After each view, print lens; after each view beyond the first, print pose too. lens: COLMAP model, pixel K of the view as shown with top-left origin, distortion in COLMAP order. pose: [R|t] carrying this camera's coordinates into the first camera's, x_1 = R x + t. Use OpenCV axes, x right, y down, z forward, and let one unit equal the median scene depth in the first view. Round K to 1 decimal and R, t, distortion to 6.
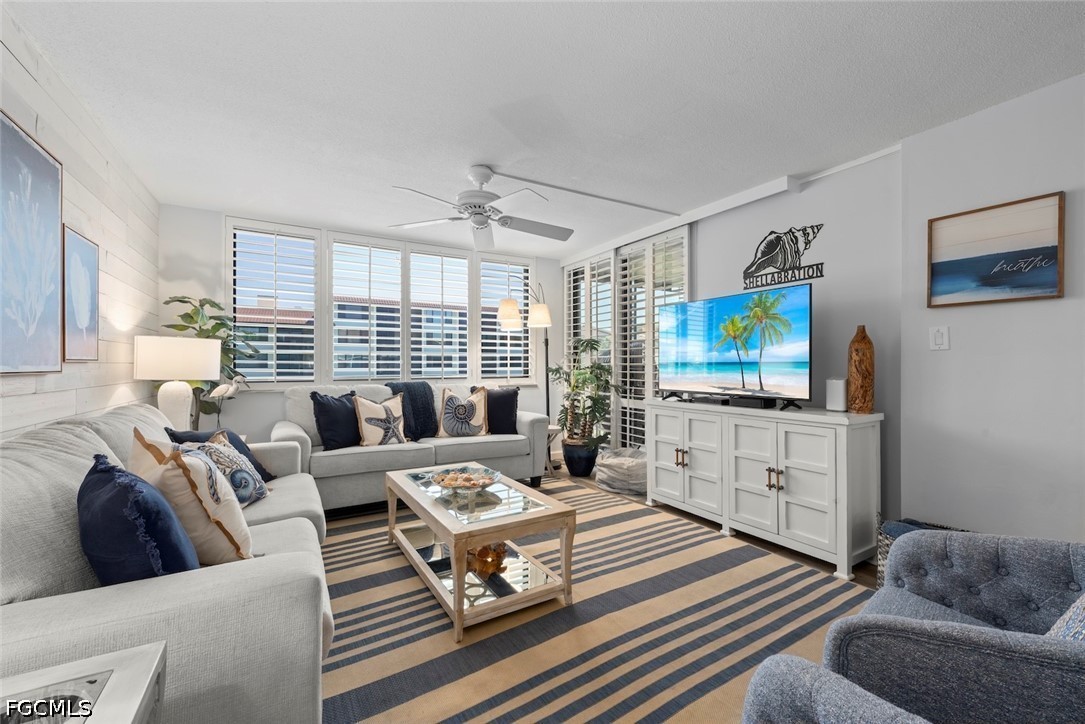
lens RADIAL K [[438.8, 0, 540.2], [0, 438.8, 363.2], [0, 0, 1]] dist [0.002478, -0.000681]
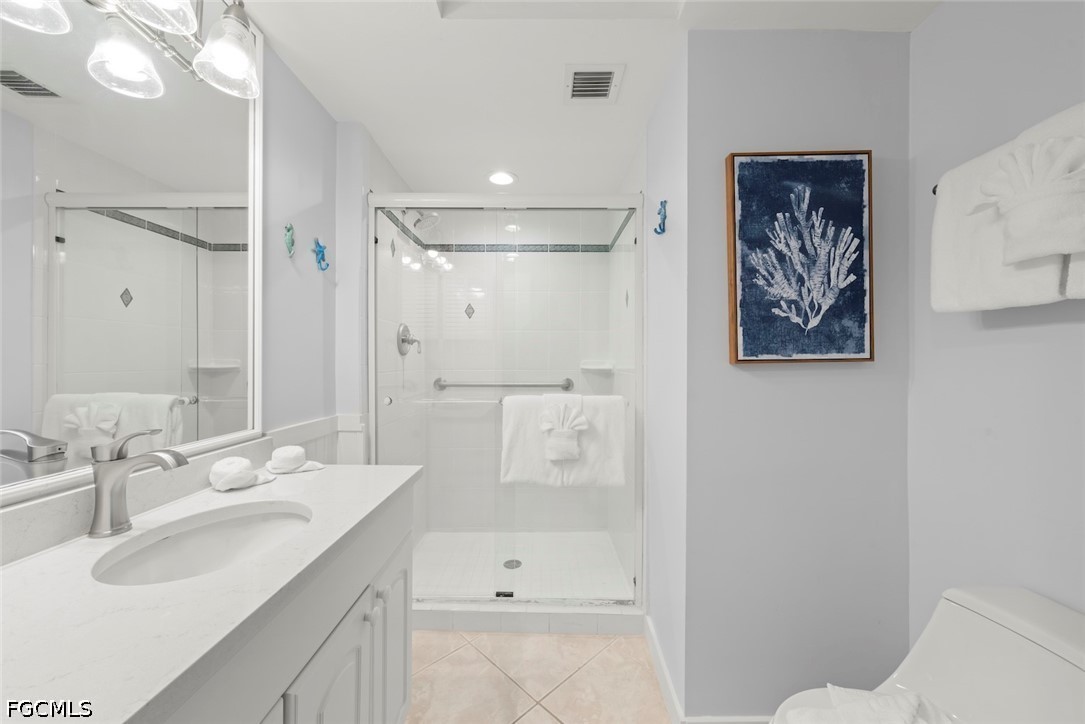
lens RADIAL K [[423.9, 0, 513.2], [0, 423.9, 353.3], [0, 0, 1]] dist [-0.001716, 0.000656]
pose [[-0.491718, 0.011510, -0.870678, 0.101765], [0.021551, 0.999767, 0.001046, -0.007411], [0.870488, -0.018249, -0.491852, 0.471199]]
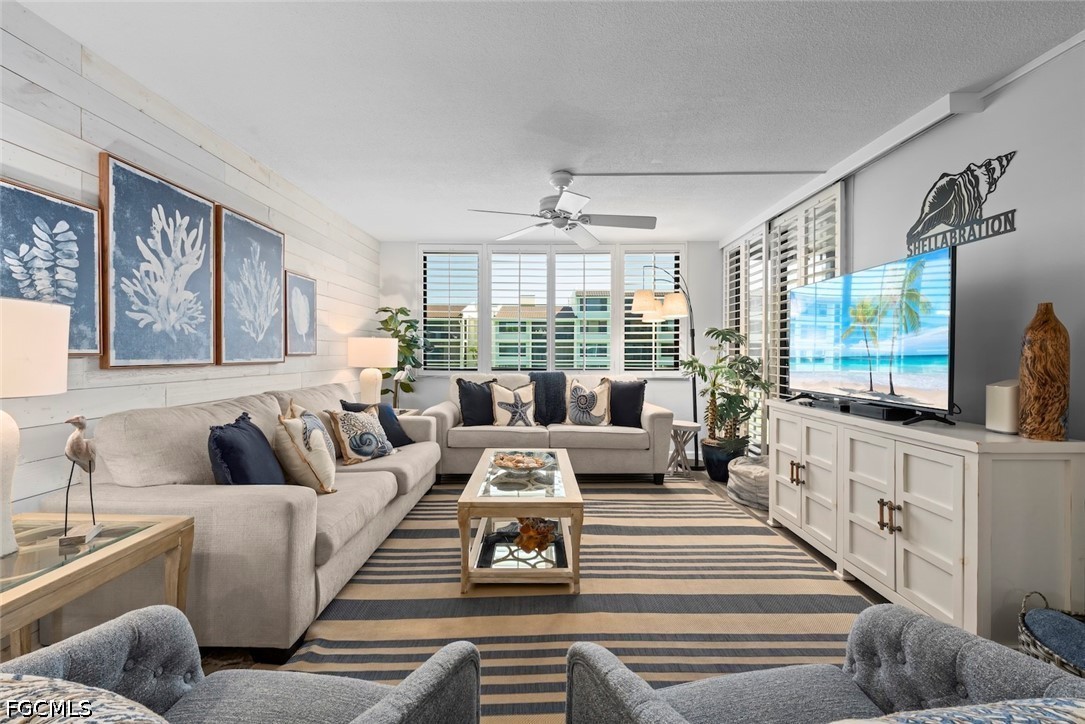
lens RADIAL K [[438.8, 0, 540.0], [0, 438.8, 357.2], [0, 0, 1]] dist [0.002478, -0.000681]
pose [[0.858932, 0.006876, -0.512043, 0.348522], [-0.001351, 0.999937, 0.011162, -0.010341], [0.512087, -0.008896, 0.858887, 0.052882]]
